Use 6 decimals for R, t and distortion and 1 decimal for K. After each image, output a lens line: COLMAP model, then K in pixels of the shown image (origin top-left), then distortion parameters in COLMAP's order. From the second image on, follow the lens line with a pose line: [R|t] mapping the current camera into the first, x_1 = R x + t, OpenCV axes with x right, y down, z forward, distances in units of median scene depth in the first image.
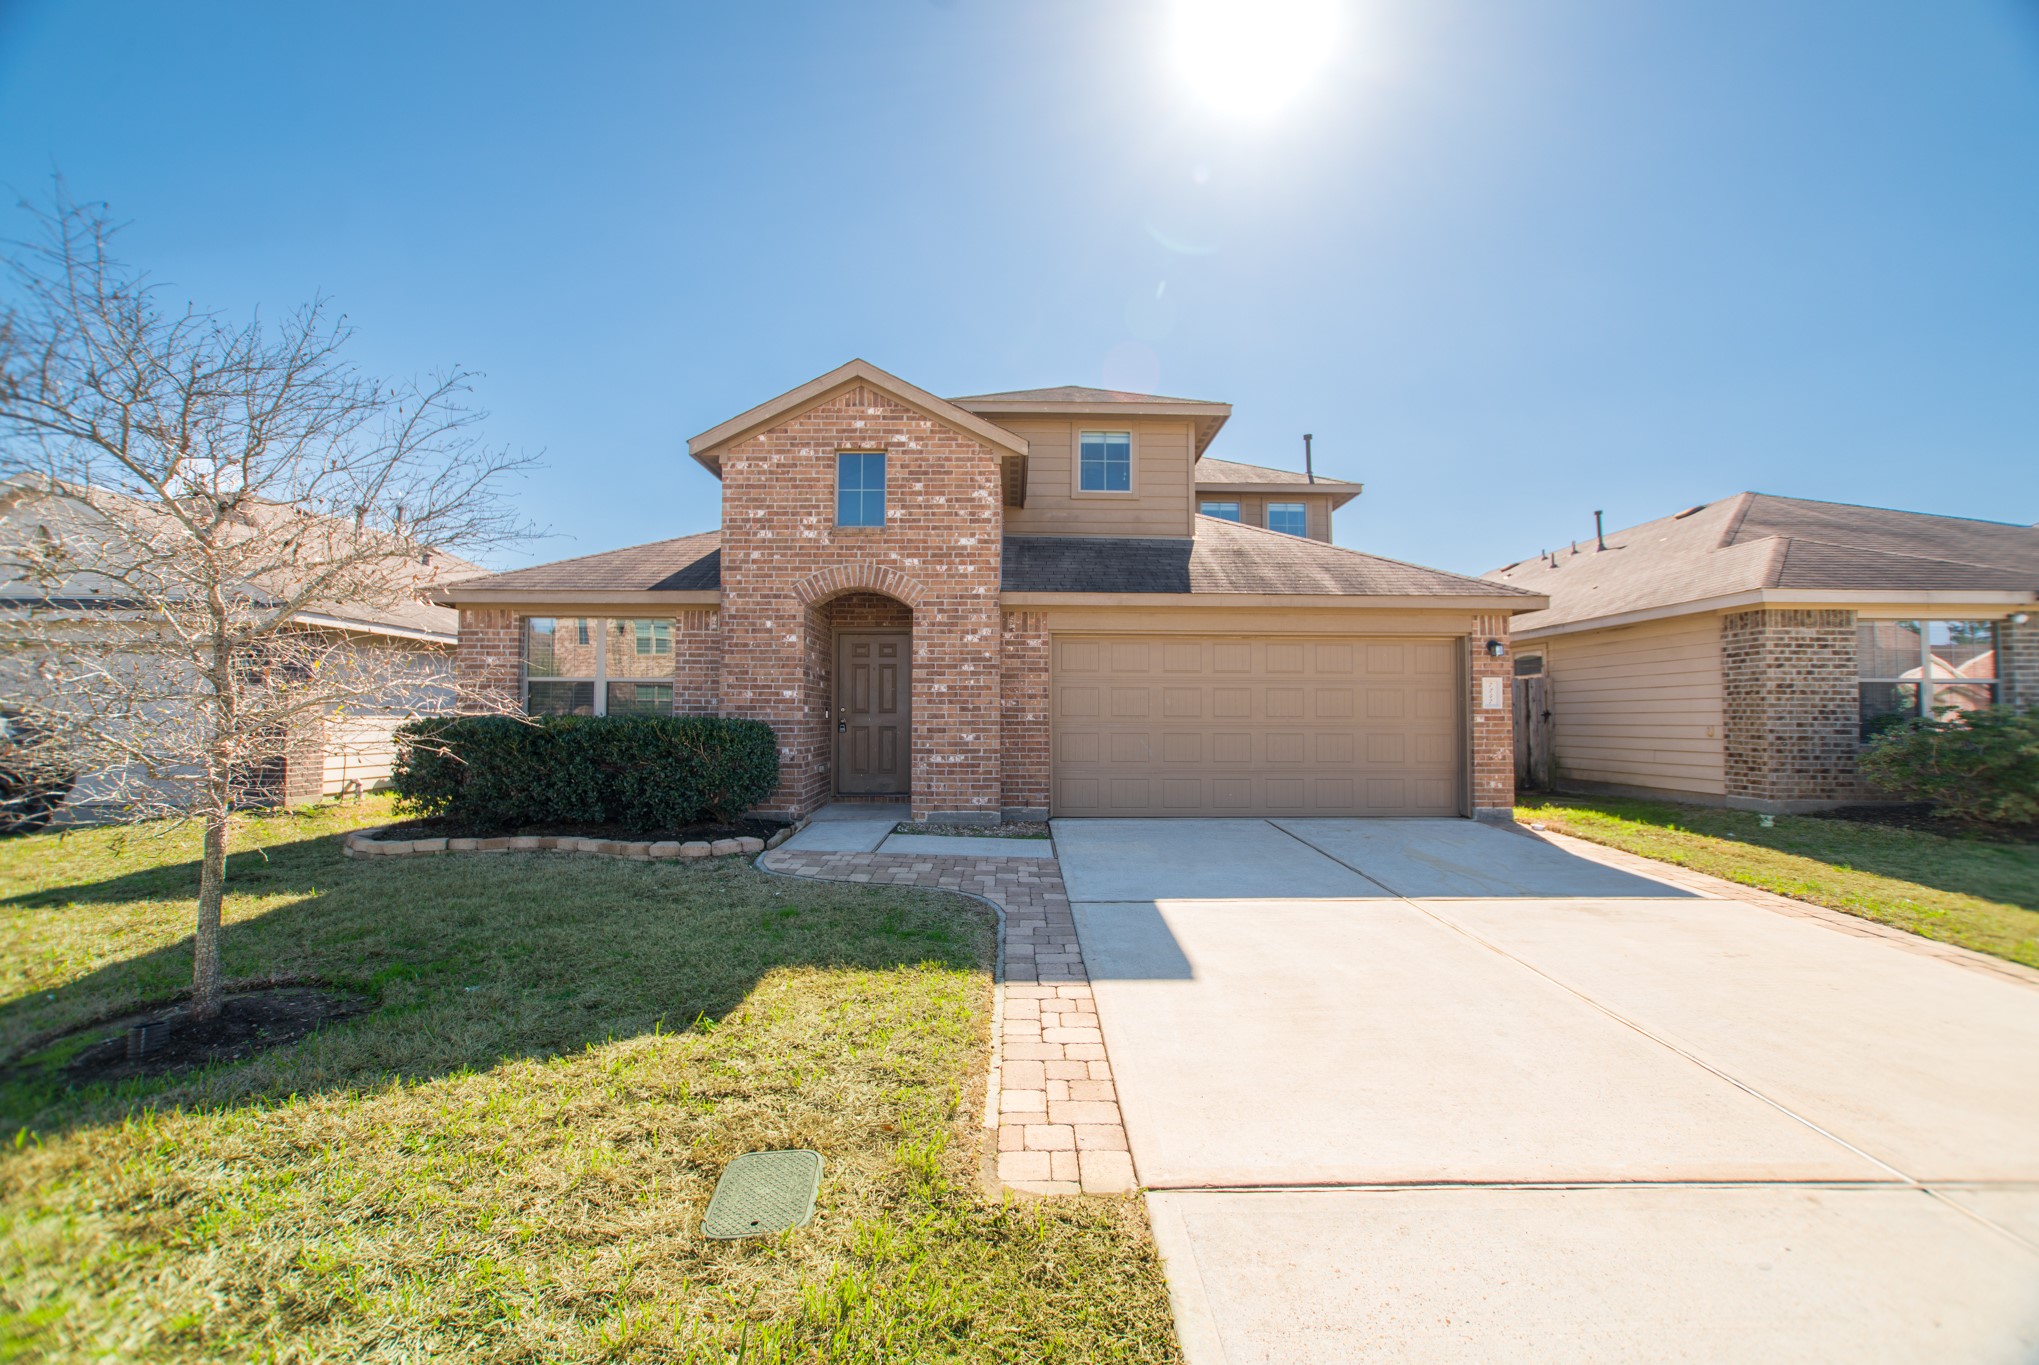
lens RADIAL K [[877.4, 0, 1027.9], [0, 877.4, 689.4], [0, 0, 1]] dist [0.000257, -0.000021]
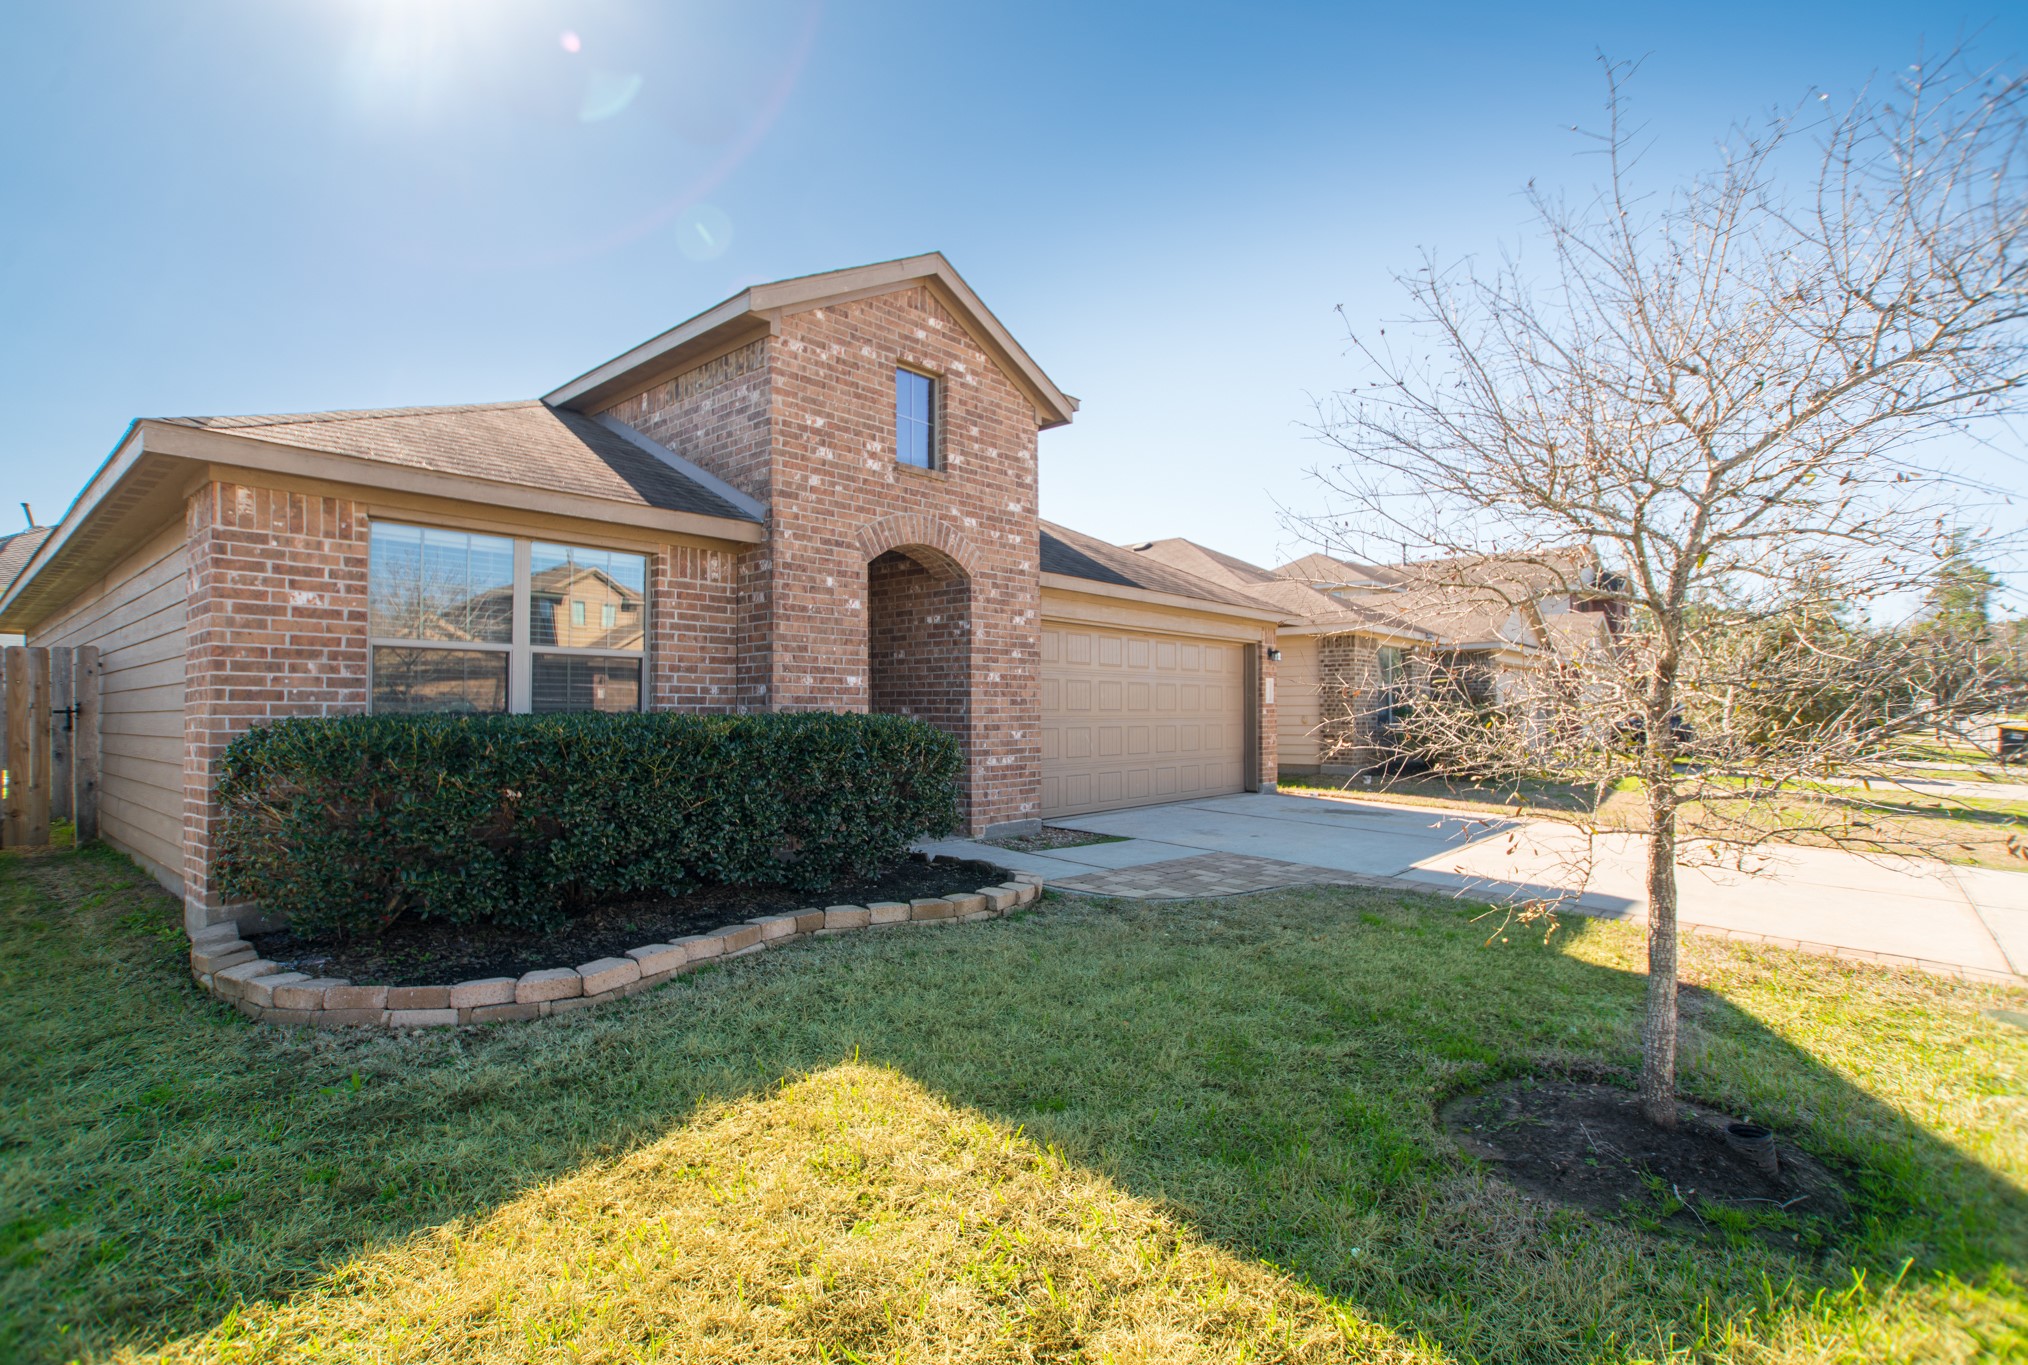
lens RADIAL K [[950.8, 0, 1013.4], [0, 950.8, 692.0], [0, 0, 1]] dist [-0.002799, -0.000060]
pose [[0.674437, 0.010007, 0.738264, -0.758380], [-0.018378, 0.999826, 0.003238, 0.009355], [-0.738103, -0.015752, 0.674504, 0.370650]]
